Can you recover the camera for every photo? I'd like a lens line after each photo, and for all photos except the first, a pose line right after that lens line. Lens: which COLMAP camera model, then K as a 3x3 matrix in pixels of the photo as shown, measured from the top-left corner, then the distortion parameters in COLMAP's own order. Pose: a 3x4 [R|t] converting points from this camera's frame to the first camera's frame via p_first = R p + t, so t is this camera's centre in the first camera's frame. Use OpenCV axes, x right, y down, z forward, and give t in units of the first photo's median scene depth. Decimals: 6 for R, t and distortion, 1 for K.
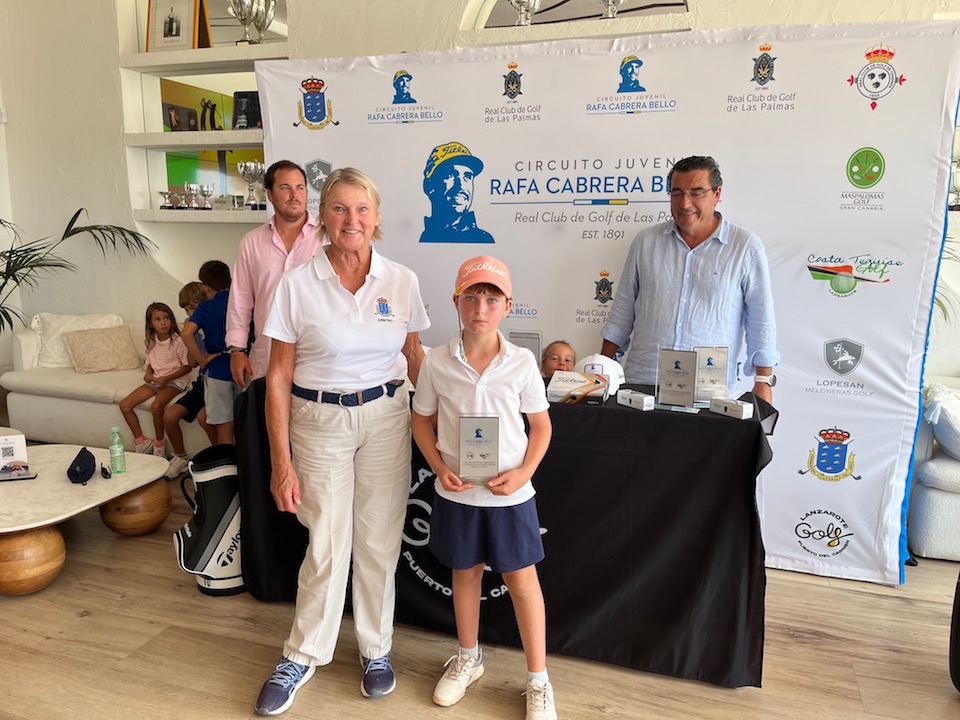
lens RADIAL K [[735.3, 0, 476.0], [0, 735.3, 364.7], [0, 0, 1]] dist [0.070246, -0.108684]
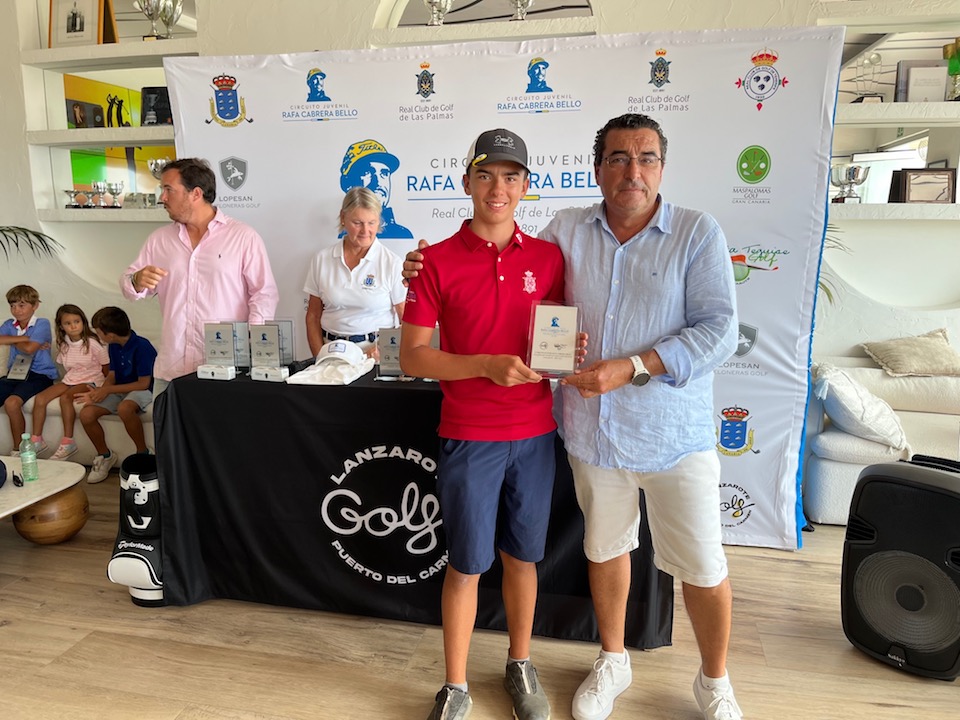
lens RADIAL K [[737.7, 0, 479.2], [0, 737.7, 359.7], [0, 0, 1]] dist [0.074520, -0.125585]
pose [[0.994256, -0.030470, 0.102598, 0.006016], [0.030658, 0.999530, -0.000258, 0.006435], [-0.102542, 0.003402, 0.994723, -0.031133]]
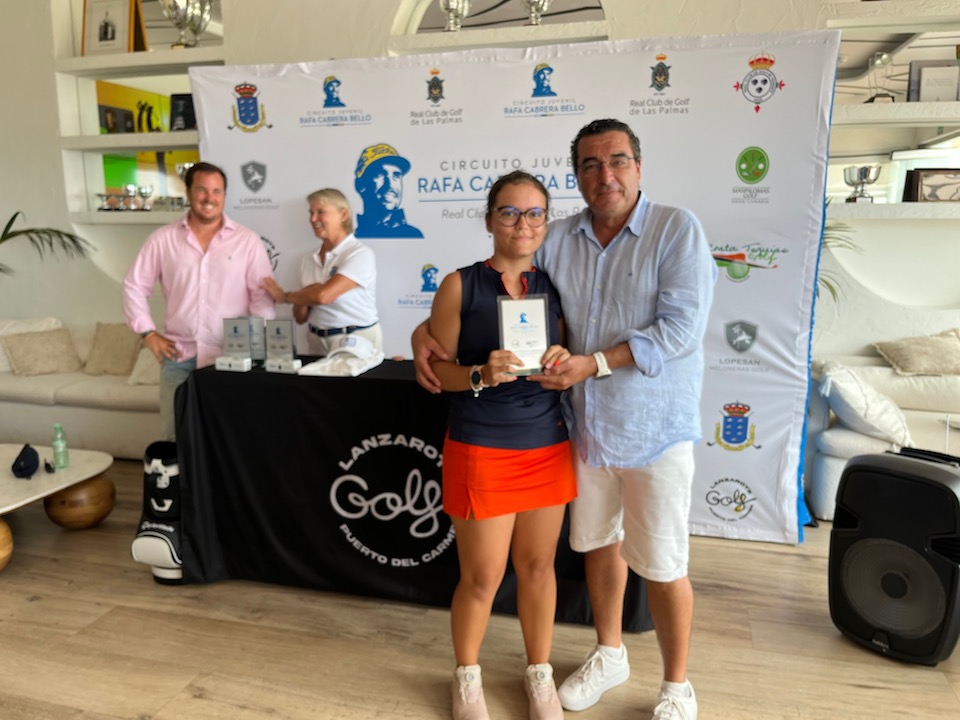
lens RADIAL K [[758.4, 0, 482.2], [0, 758.4, 359.9], [0, 0, 1]] dist [0.067794, -0.120831]
pose [[0.997822, -0.025089, 0.061013, 0.039490], [0.025688, 0.999629, -0.009045, 0.022772], [-0.060763, 0.010593, 0.998096, -0.097910]]
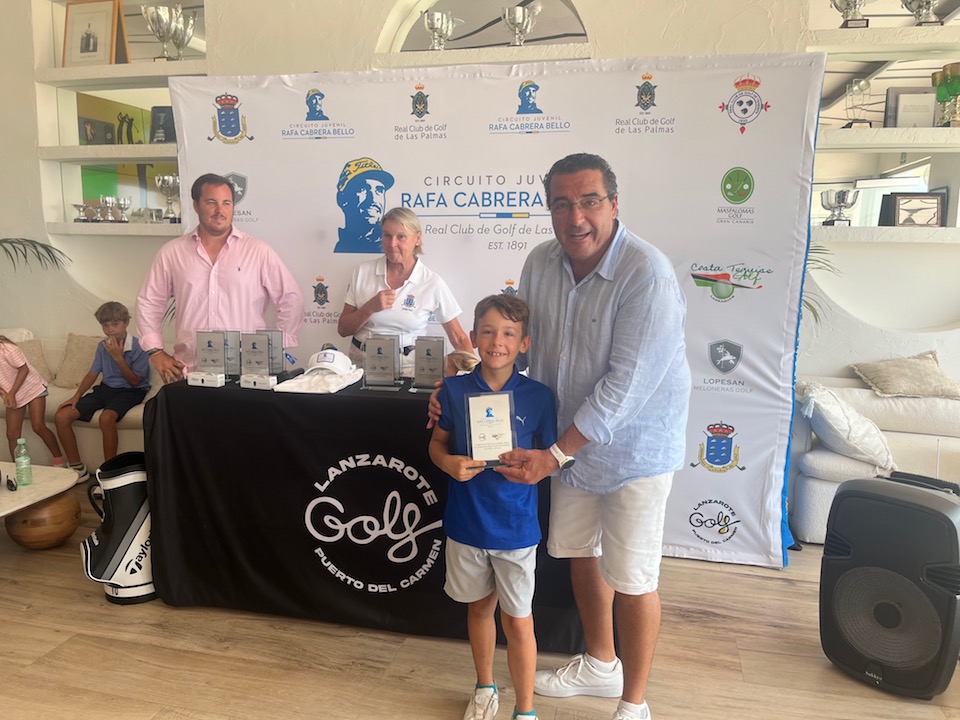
lens RADIAL K [[736.3, 0, 481.9], [0, 736.3, 350.4], [0, 0, 1]] dist [0.075175, -0.120657]
pose [[0.995597, -0.011249, 0.093061, 0.034695], [0.015261, 0.998979, -0.042511, 0.019465], [-0.092488, 0.043744, 0.994752, -0.048221]]
